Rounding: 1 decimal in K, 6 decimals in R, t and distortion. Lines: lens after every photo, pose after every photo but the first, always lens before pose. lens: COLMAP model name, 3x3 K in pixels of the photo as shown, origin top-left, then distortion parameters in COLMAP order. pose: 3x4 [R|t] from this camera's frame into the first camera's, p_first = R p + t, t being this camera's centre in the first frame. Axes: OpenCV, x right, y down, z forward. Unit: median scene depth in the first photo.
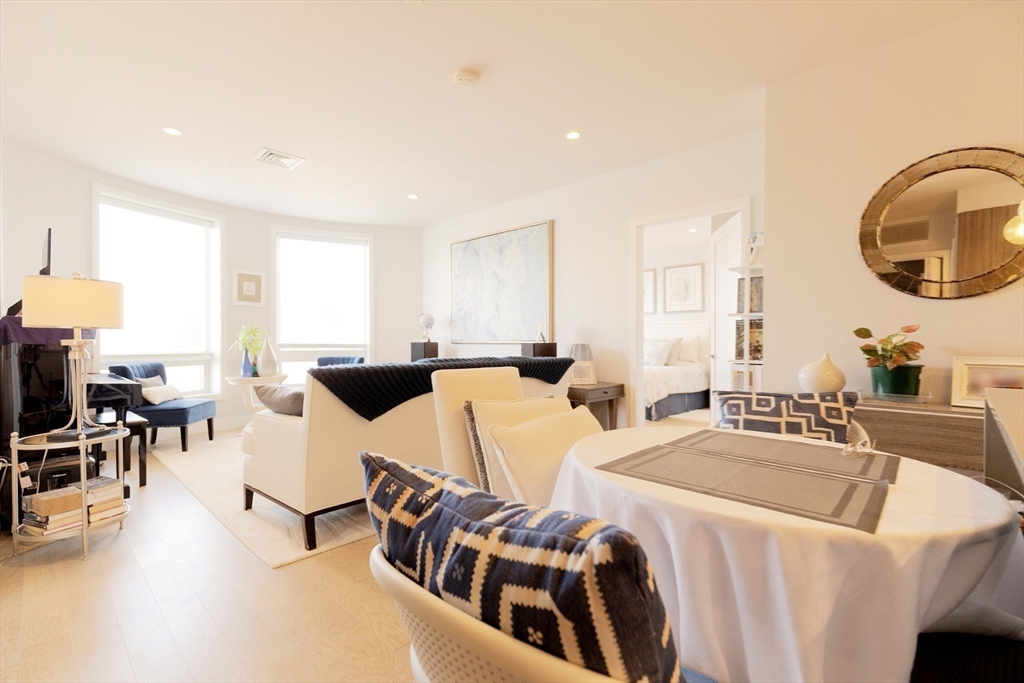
lens RADIAL K [[457.1, 0, 509.0], [0, 457.1, 344.6], [0, 0, 1]] dist [0.002256, 0.000055]
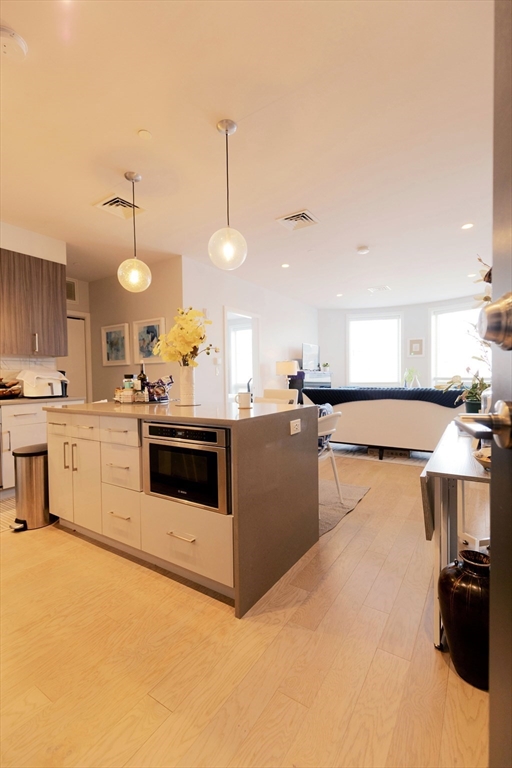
lens RADIAL K [[342.2, 0, 256.0], [0, 342.2, 384.0], [0, 0, 1]] dist [-0.000033, -0.001246]
pose [[0.185463, 0.017081, -0.982503, 0.902002], [0.009456, 0.999772, 0.019166, -0.012158], [0.982606, -0.012845, 0.185259, 0.161207]]
